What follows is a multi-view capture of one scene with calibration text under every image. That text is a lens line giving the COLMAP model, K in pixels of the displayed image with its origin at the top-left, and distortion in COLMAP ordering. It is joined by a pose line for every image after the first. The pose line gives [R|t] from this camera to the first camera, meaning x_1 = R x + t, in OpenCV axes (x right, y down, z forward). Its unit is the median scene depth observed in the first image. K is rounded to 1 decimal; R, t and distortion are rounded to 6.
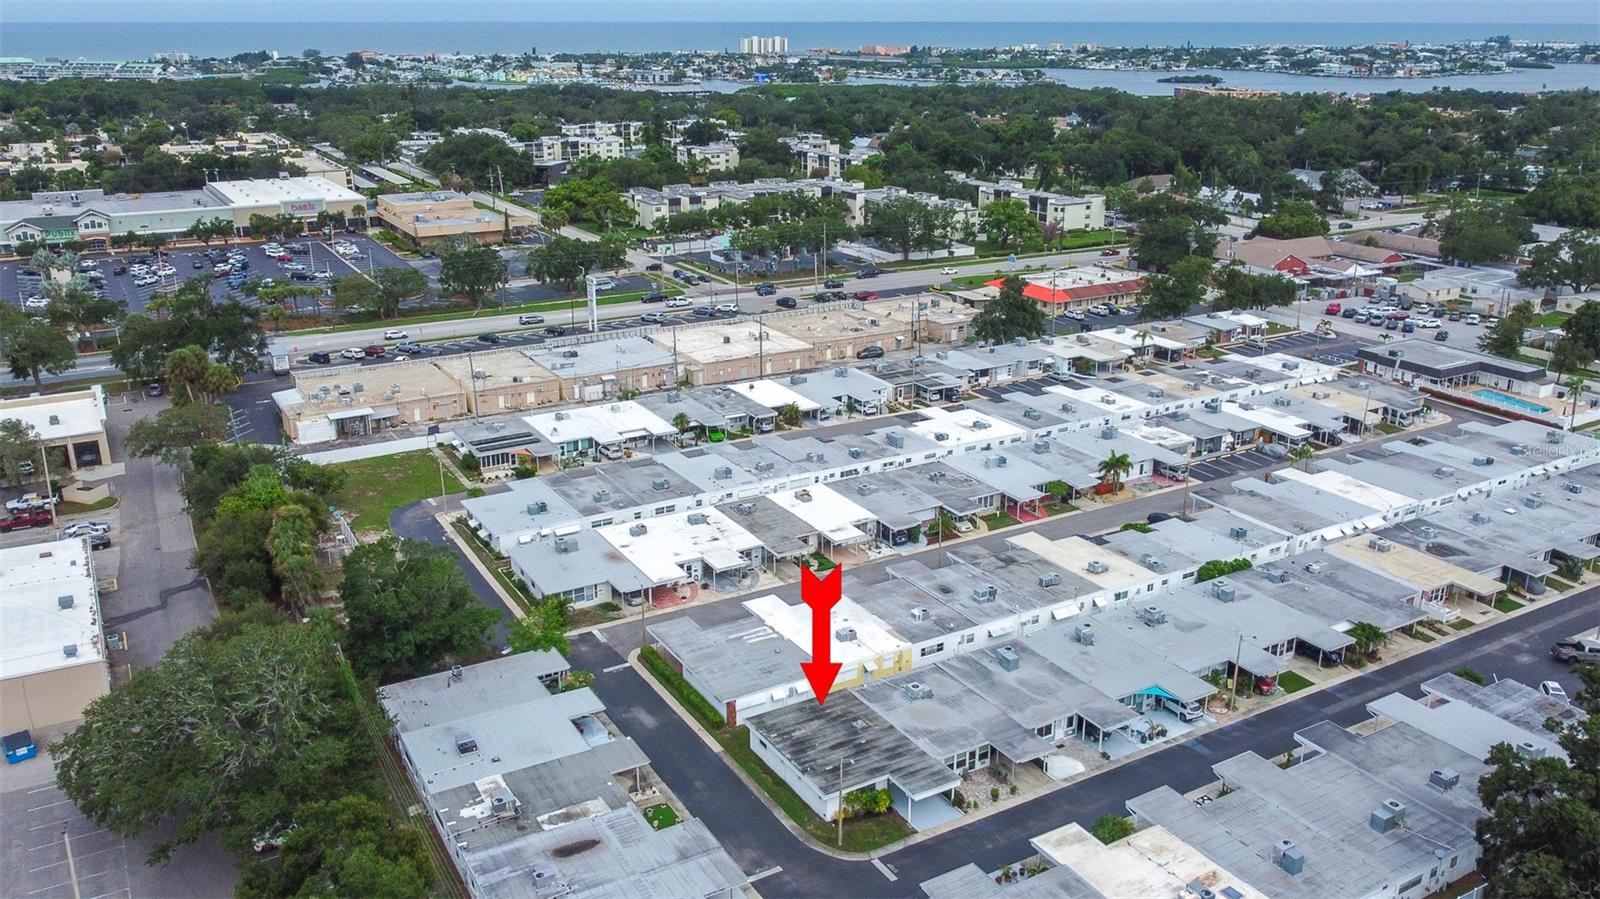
lens RADIAL K [[1245.1, 0, 798.1], [0, 1245.1, 475.7], [0, 0, 1]] dist [0.004577, 0.000336]
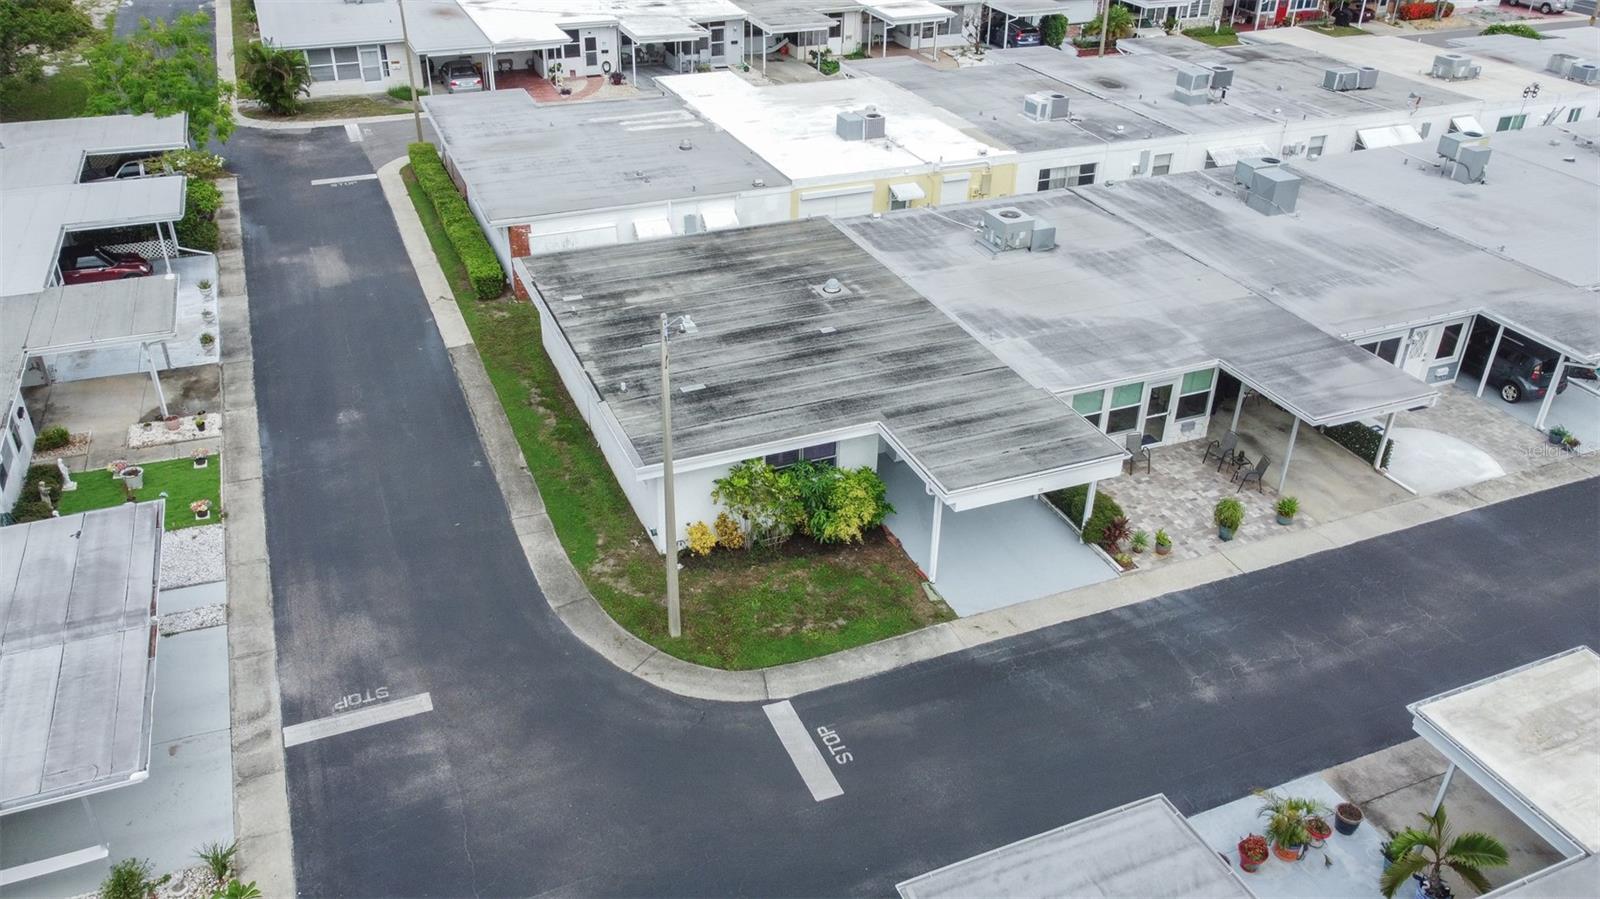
lens RADIAL K [[1208.4, 0, 800.0], [0, 1208.4, 449.5], [0, 0, 1]] dist [0.001483, -0.002651]
pose [[0.991243, 0.080777, -0.104464, 0.073480], [-0.059646, 0.979668, 0.191554, 0.166428], [0.117814, -0.183646, 0.975907, 0.617699]]
